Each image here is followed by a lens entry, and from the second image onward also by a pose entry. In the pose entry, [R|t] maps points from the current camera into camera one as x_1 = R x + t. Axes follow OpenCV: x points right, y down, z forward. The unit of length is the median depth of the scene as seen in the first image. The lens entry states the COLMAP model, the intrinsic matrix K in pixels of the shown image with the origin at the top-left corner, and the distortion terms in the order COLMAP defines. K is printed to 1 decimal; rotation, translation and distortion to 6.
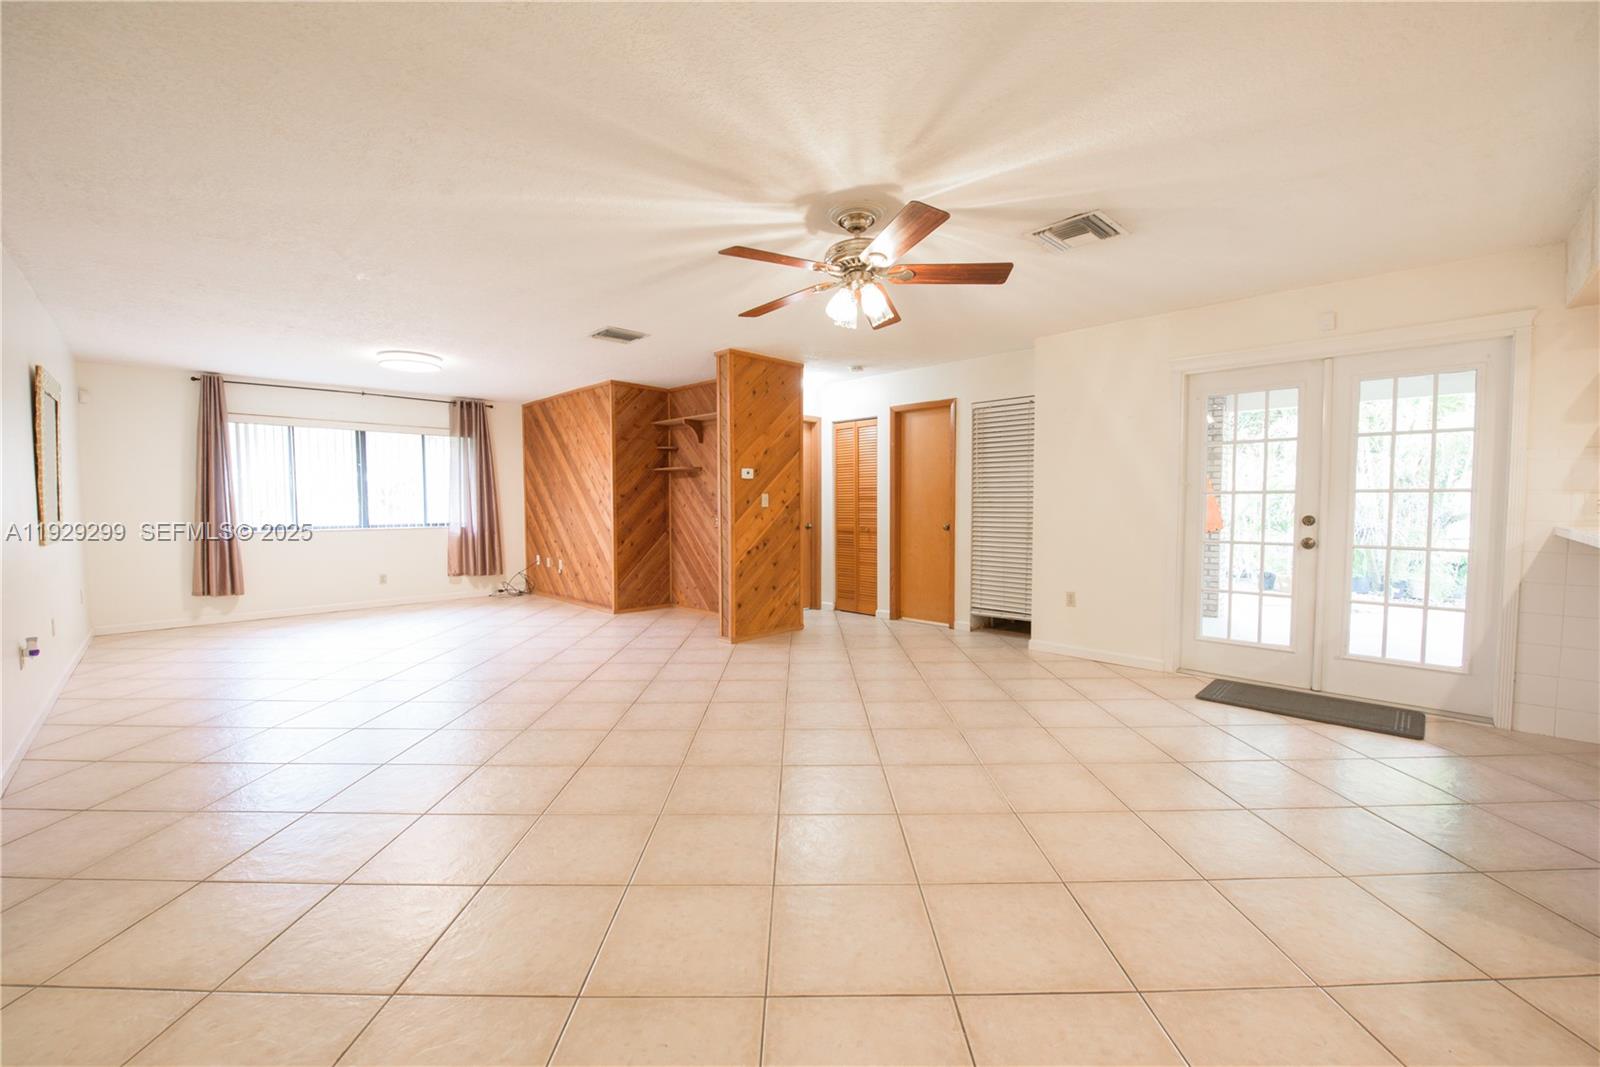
lens RADIAL K [[638.4, 0, 801.9], [0, 638.4, 535.3], [0, 0, 1]] dist [-0.022269, 0.000029]
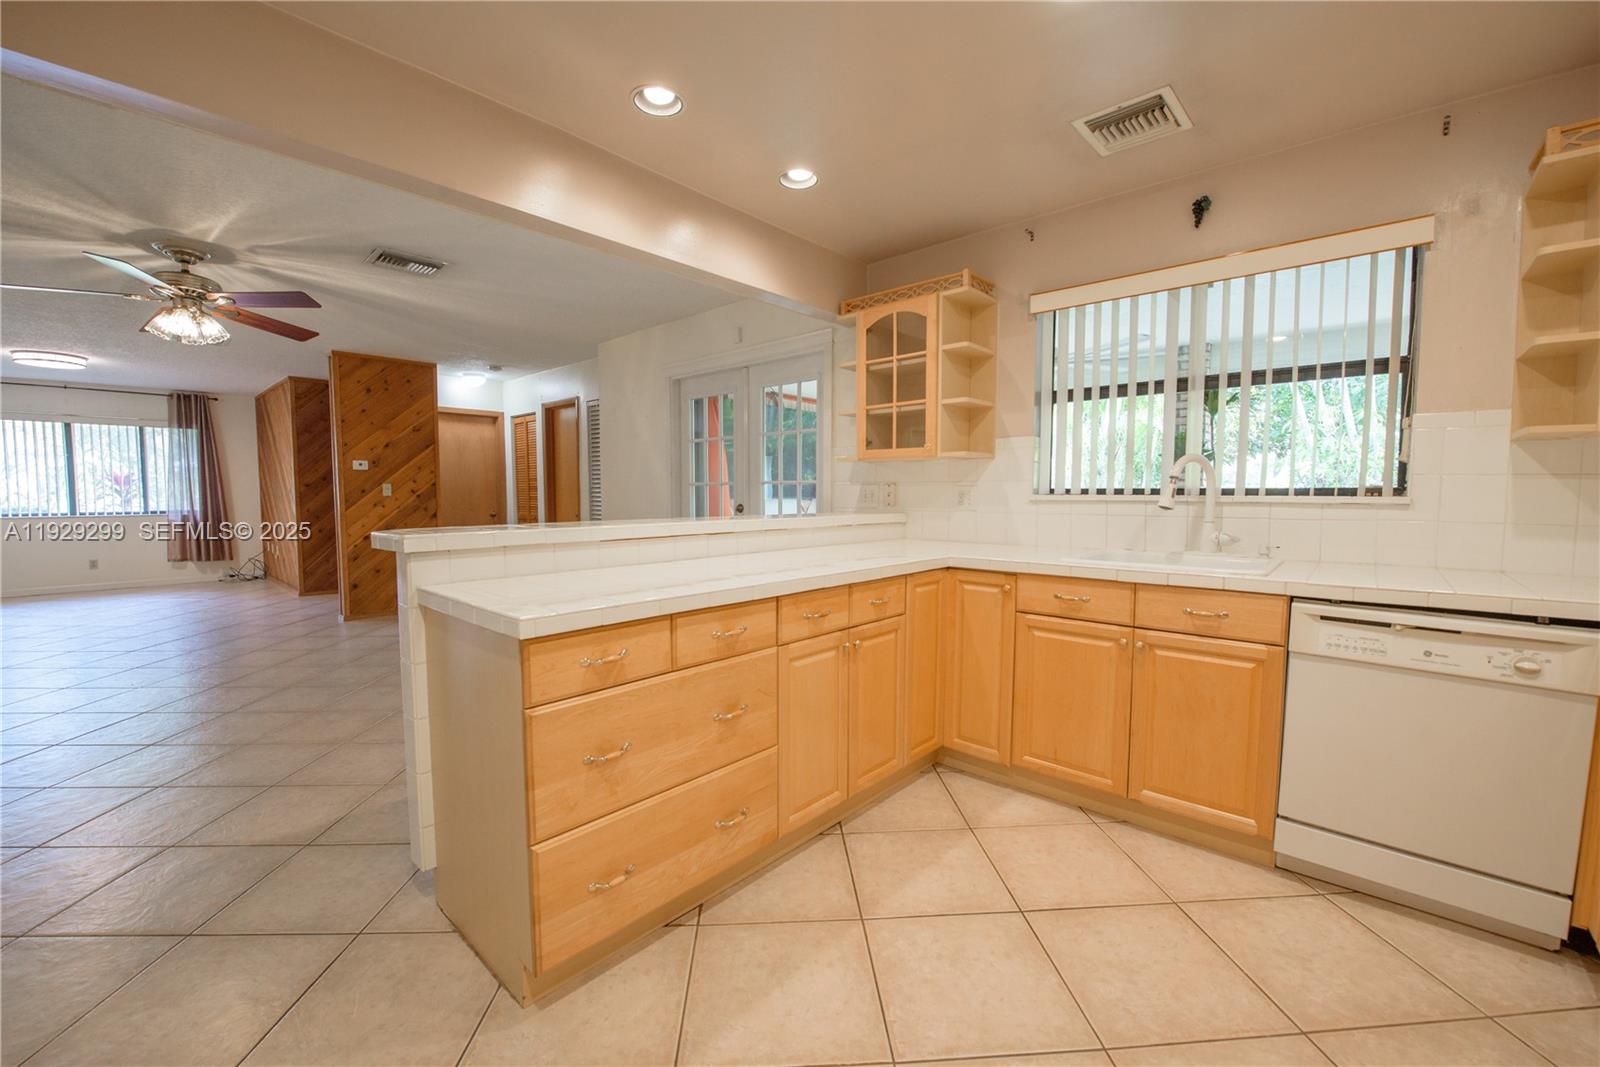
lens RADIAL K [[638.4, 0, 801.9], [0, 638.4, 535.3], [0, 0, 1]] dist [-0.022269, 0.000029]
pose [[0.998424, -0.000782, 0.056120, 0.517178], [-0.000160, 0.999859, 0.016782, 0.004046], [-0.056125, -0.016764, 0.998283, -0.102812]]
